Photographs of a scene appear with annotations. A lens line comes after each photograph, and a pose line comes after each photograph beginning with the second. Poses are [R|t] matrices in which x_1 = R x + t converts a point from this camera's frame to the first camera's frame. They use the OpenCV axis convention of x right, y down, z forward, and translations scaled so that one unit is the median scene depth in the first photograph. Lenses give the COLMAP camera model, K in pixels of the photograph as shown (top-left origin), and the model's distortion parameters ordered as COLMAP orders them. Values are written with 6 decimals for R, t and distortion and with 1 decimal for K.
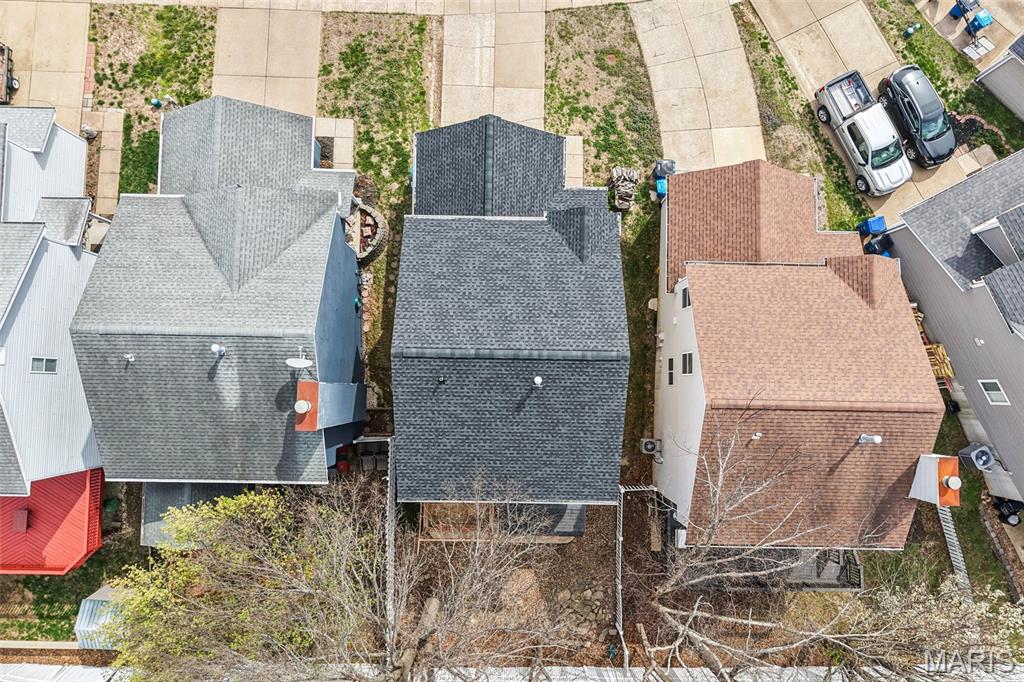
lens RADIAL K [[708.6, 0, 508.4], [0, 708.6, 339.9], [0, 0, 1]] dist [0.007371, -0.001202]
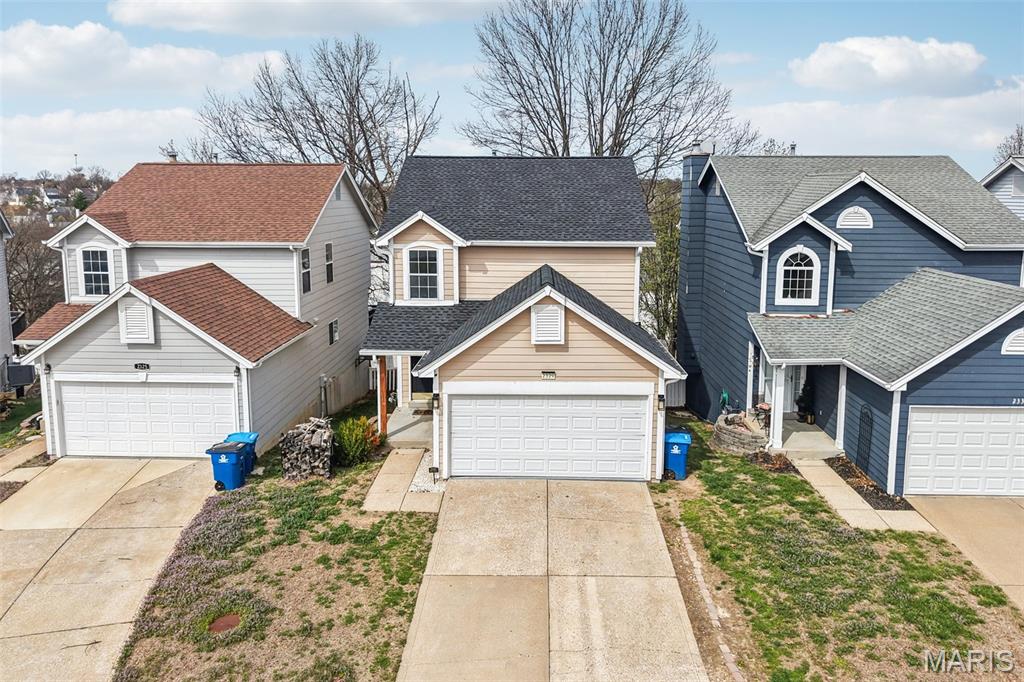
lens RADIAL K [[708.6, 0, 513.1], [0, 708.6, 280.7], [0, 0, 1]] dist [0.007371, -0.001202]
pose [[-0.999801, -0.013717, 0.014485, -0.004330], [0.015123, -0.047647, 0.998750, -0.752204], [-0.013009, 0.998770, 0.047845, 0.810692]]
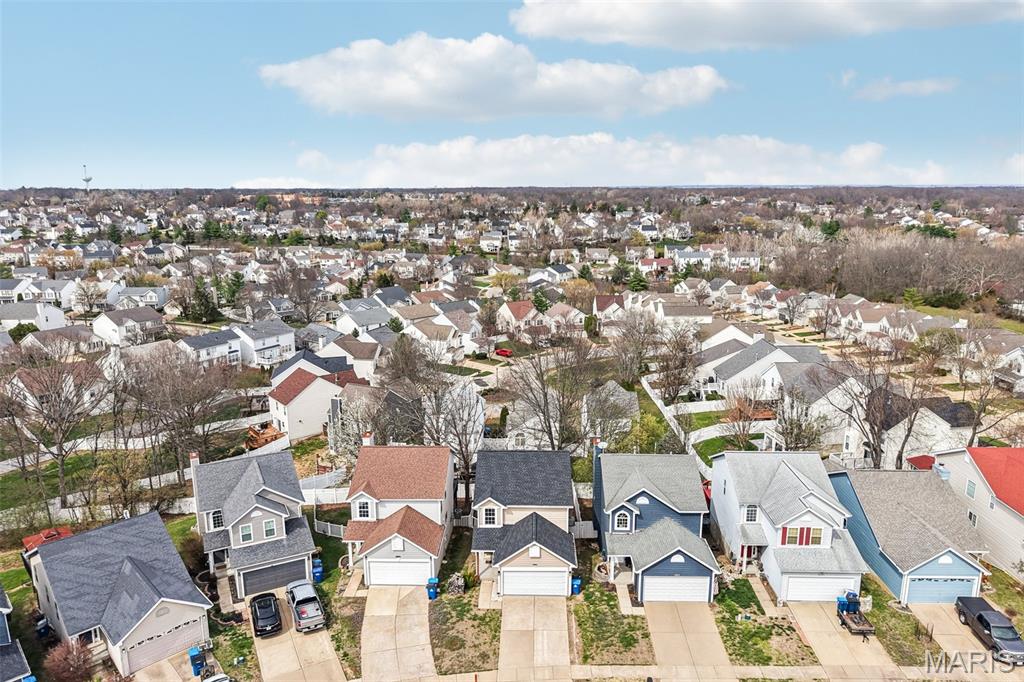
lens RADIAL K [[708.6, 0, 514.1], [0, 708.6, 342.7], [0, 0, 1]] dist [0.007371, -0.001202]
pose [[-0.999938, -0.007840, 0.007947, 0.014524], [0.009062, -0.154262, 0.987988, -1.761526], [-0.006520, 0.987999, 0.154323, 0.155757]]
